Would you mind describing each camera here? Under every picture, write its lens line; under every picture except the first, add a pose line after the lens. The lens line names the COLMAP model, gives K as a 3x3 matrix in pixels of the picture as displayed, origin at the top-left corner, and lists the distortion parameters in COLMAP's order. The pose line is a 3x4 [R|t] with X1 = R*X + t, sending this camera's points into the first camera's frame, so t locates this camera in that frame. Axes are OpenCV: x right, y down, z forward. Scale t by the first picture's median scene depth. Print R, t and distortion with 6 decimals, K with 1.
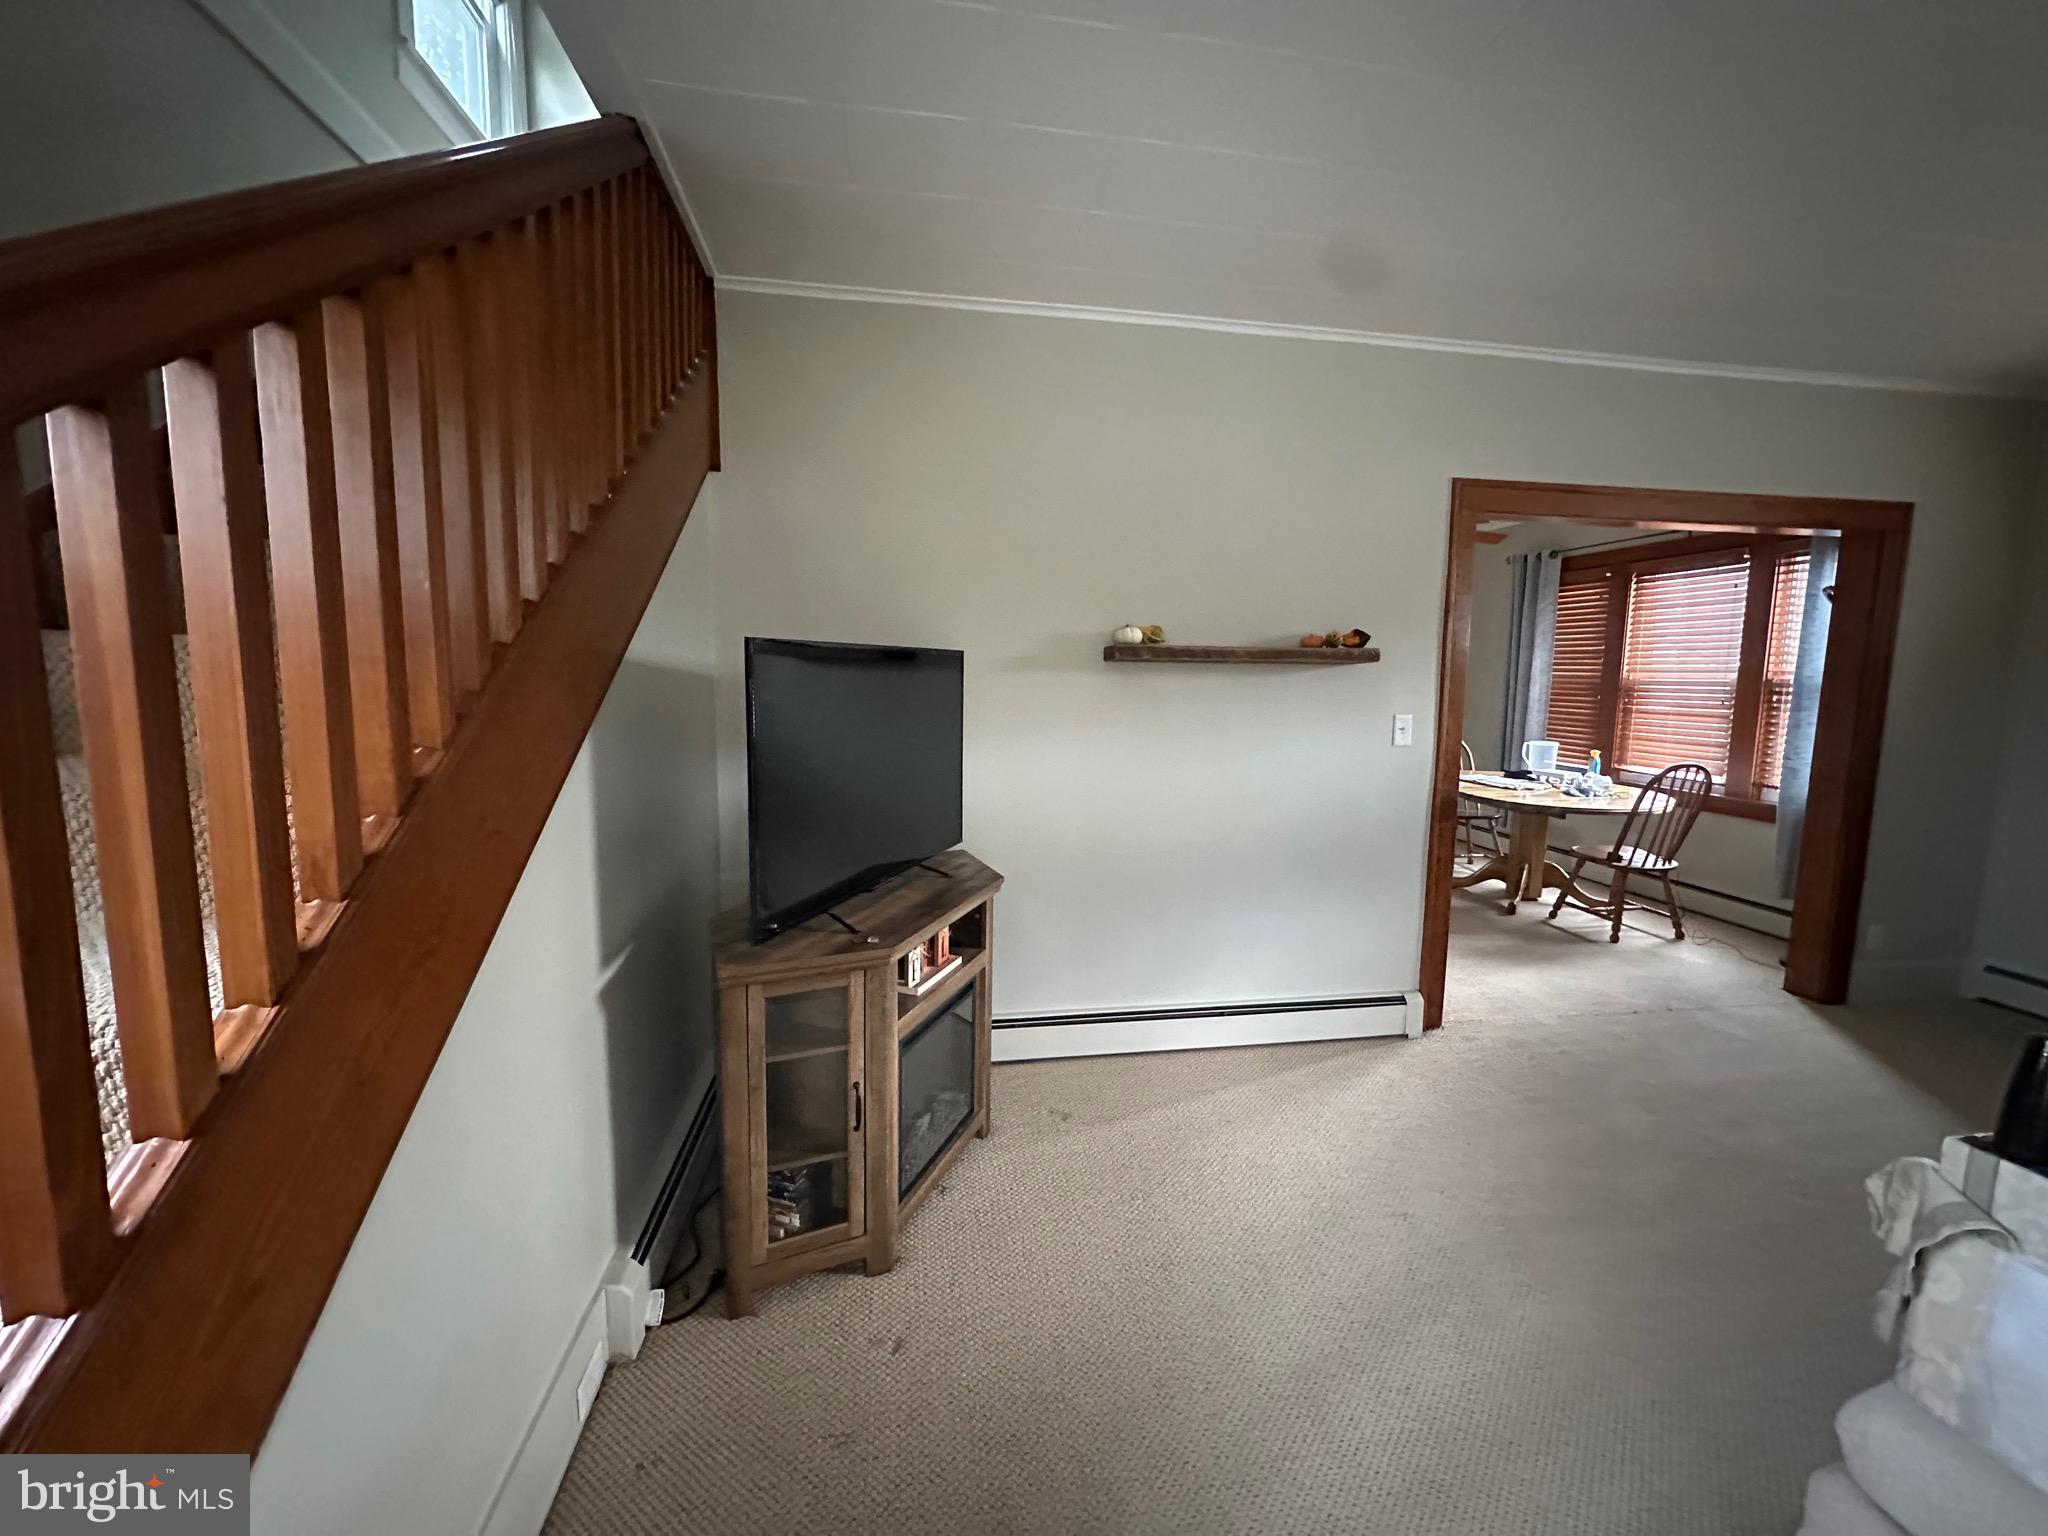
lens RADIAL K [[813.2, 0, 1013.7], [0, 813.2, 771.2], [0, 0, 1]] dist [-0.002323, 0.000722]
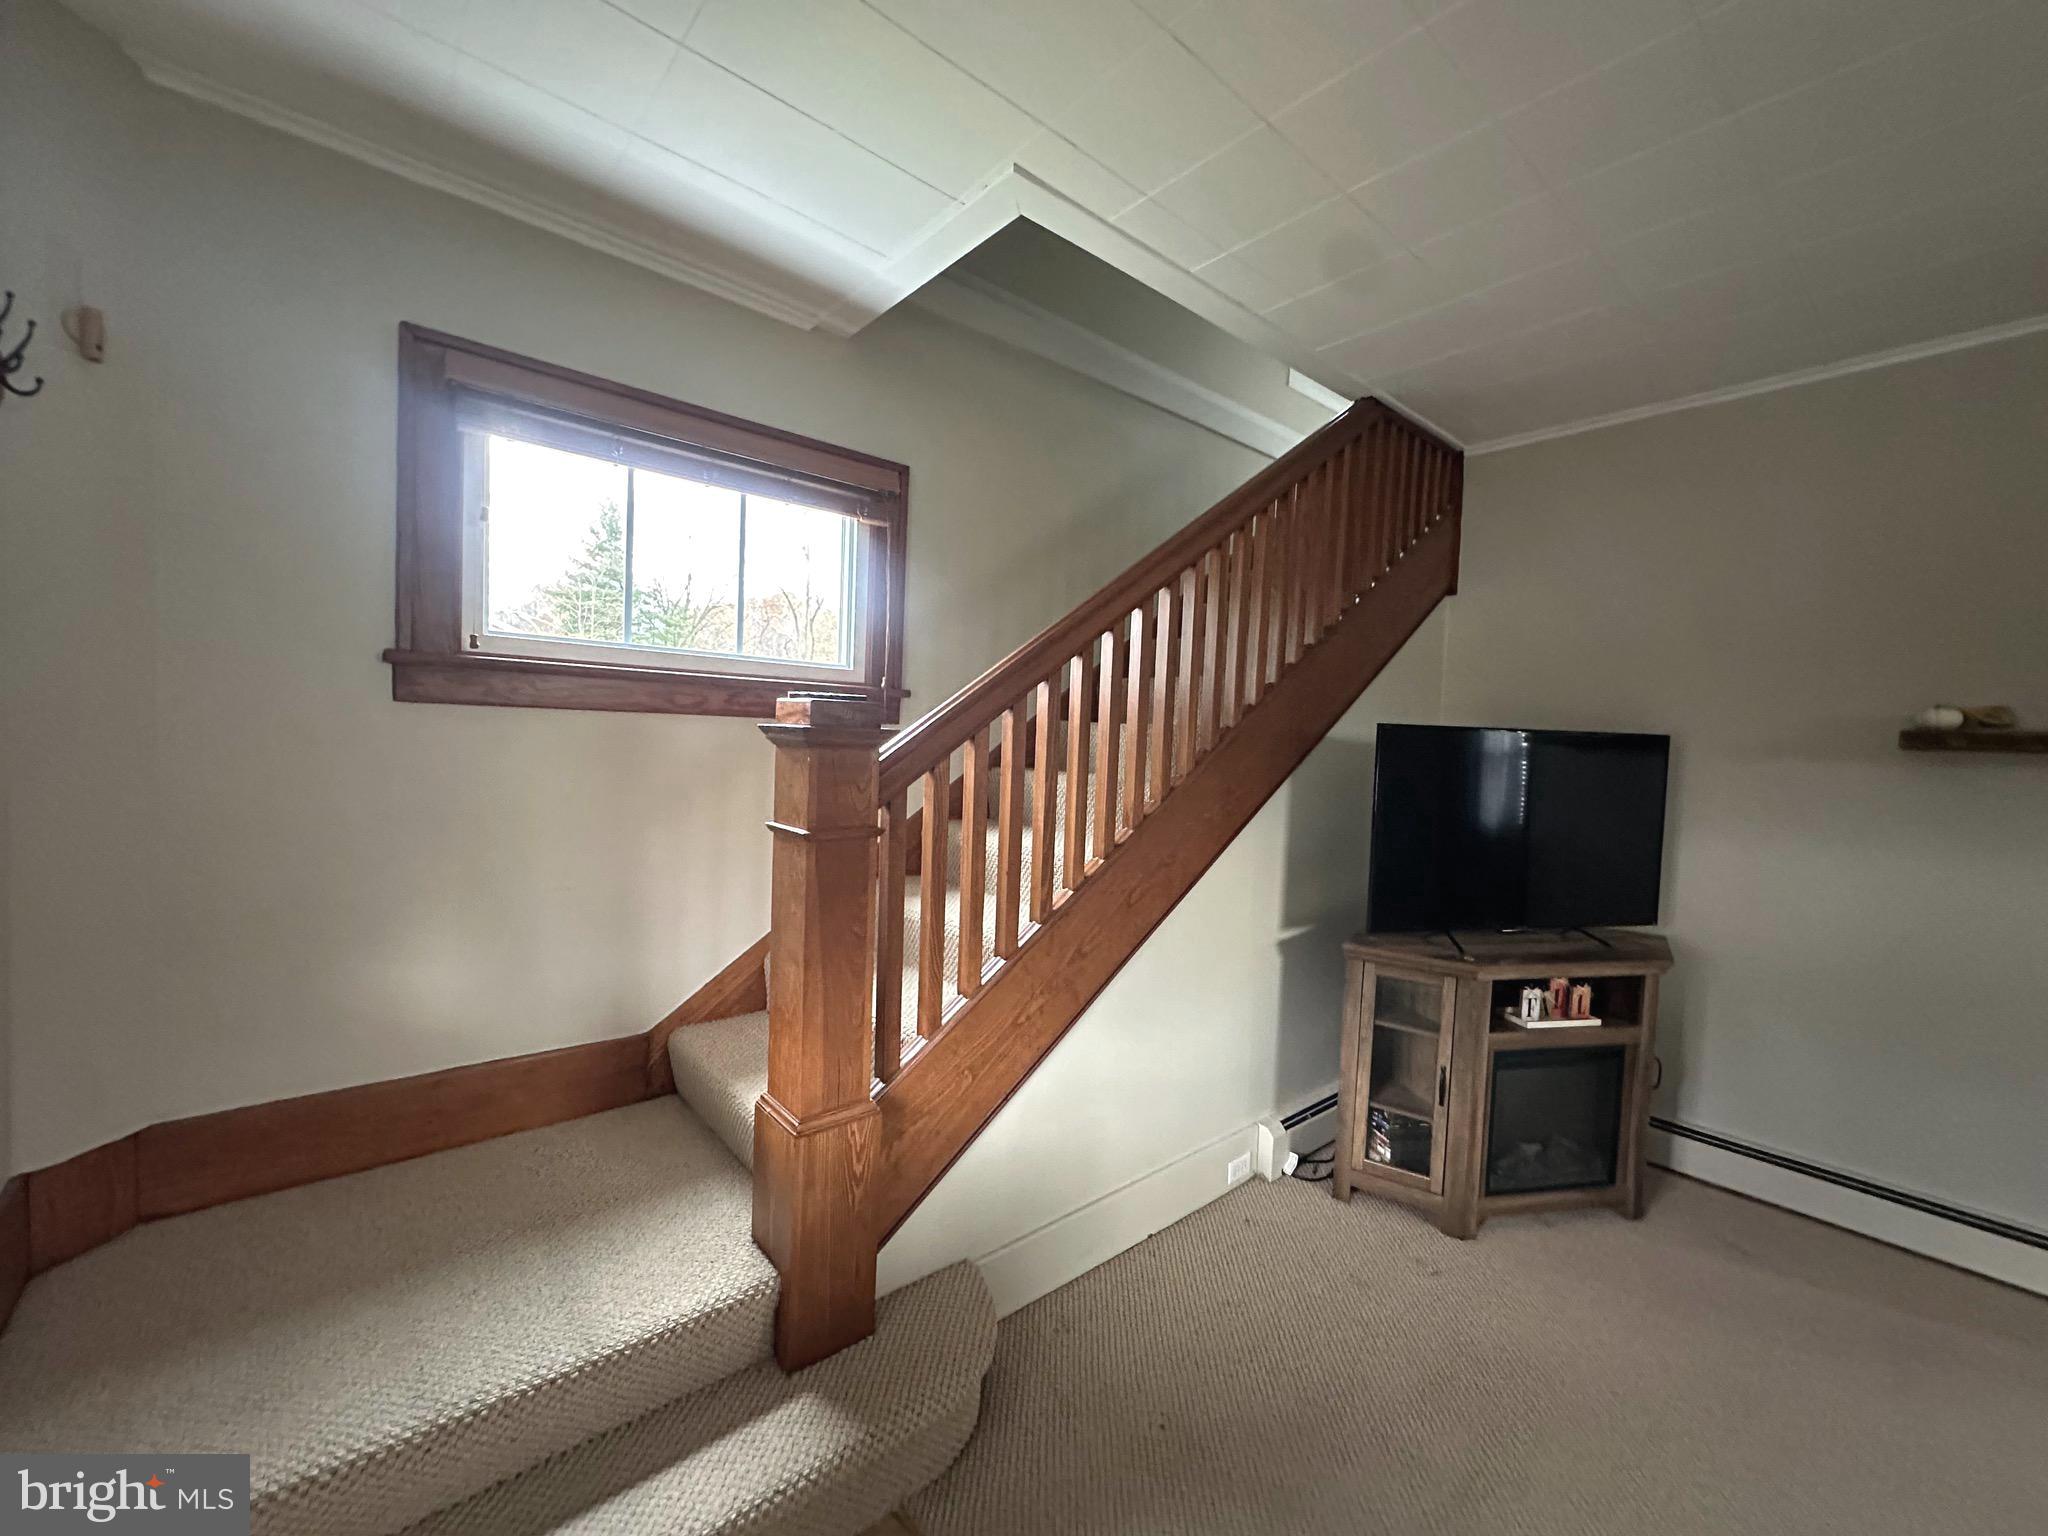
lens RADIAL K [[813.2, 0, 1021.9], [0, 813.2, 774.2], [0, 0, 1]] dist [-0.002323, 0.000722]
pose [[0.534297, 0.047379, -0.843968, 0.522575], [-0.131107, 0.990990, -0.027368, 0.049165], [0.835067, 0.125273, 0.535695, -0.308086]]
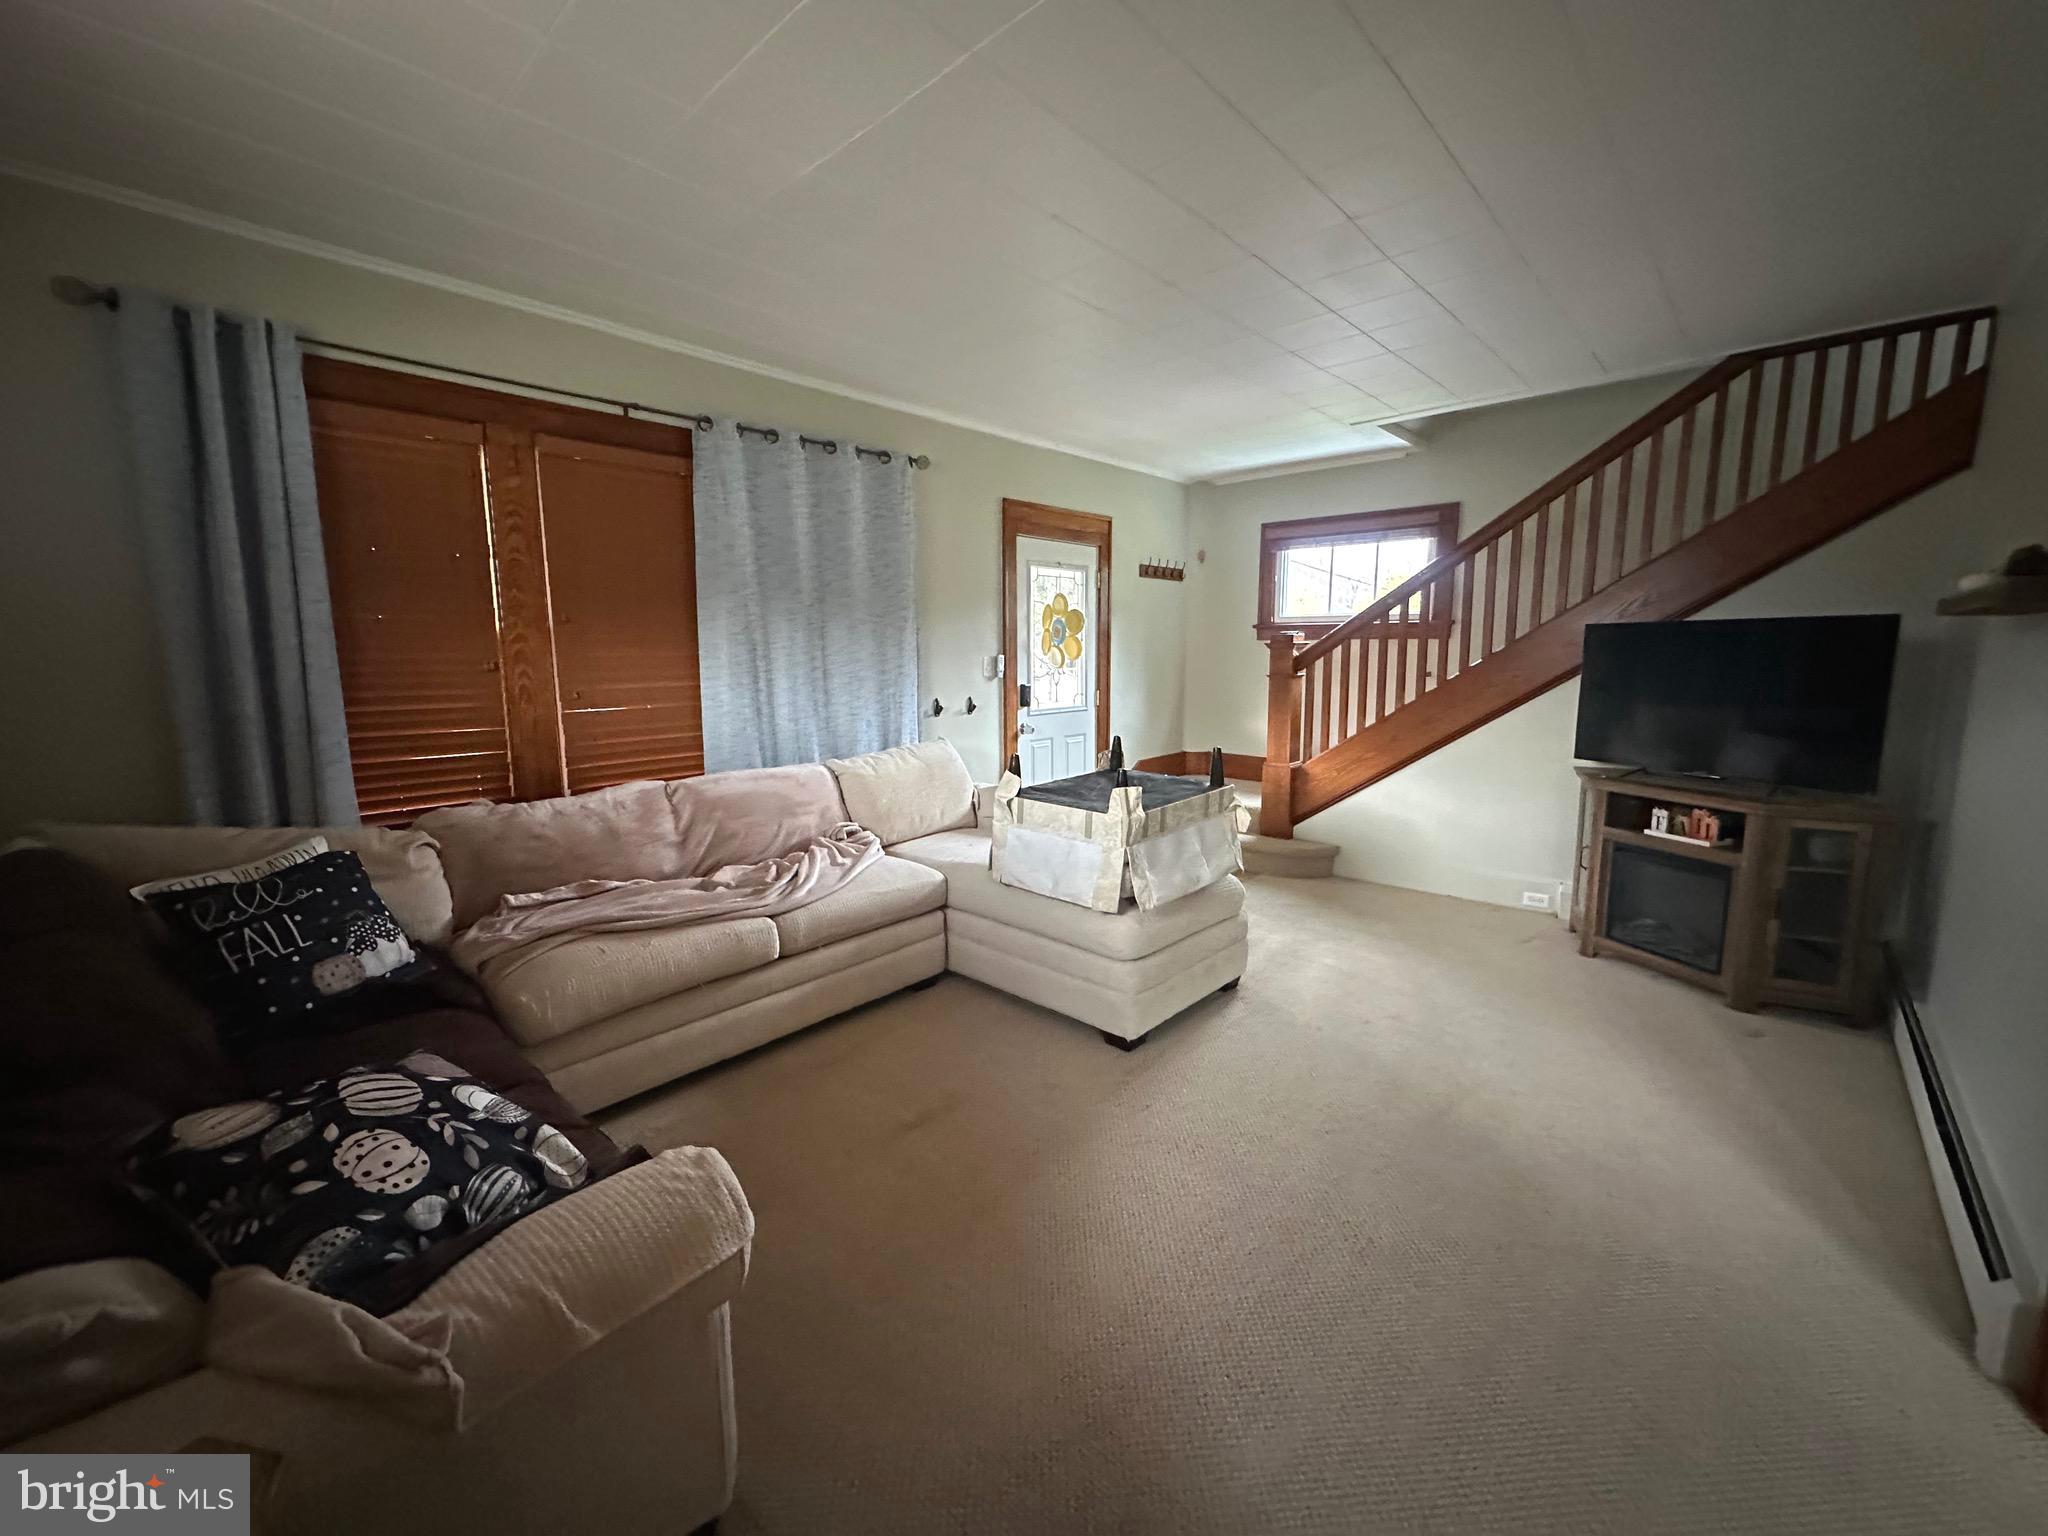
lens RADIAL K [[813.2, 0, 1023.9], [0, 813.2, 758.8], [0, 0, 1]] dist [-0.002323, 0.000722]
pose [[-0.778744, 0.076146, -0.622703, 2.194523], [-0.079974, 0.972458, 0.218930, -0.155891], [0.622223, 0.220291, -0.751206, 1.665850]]
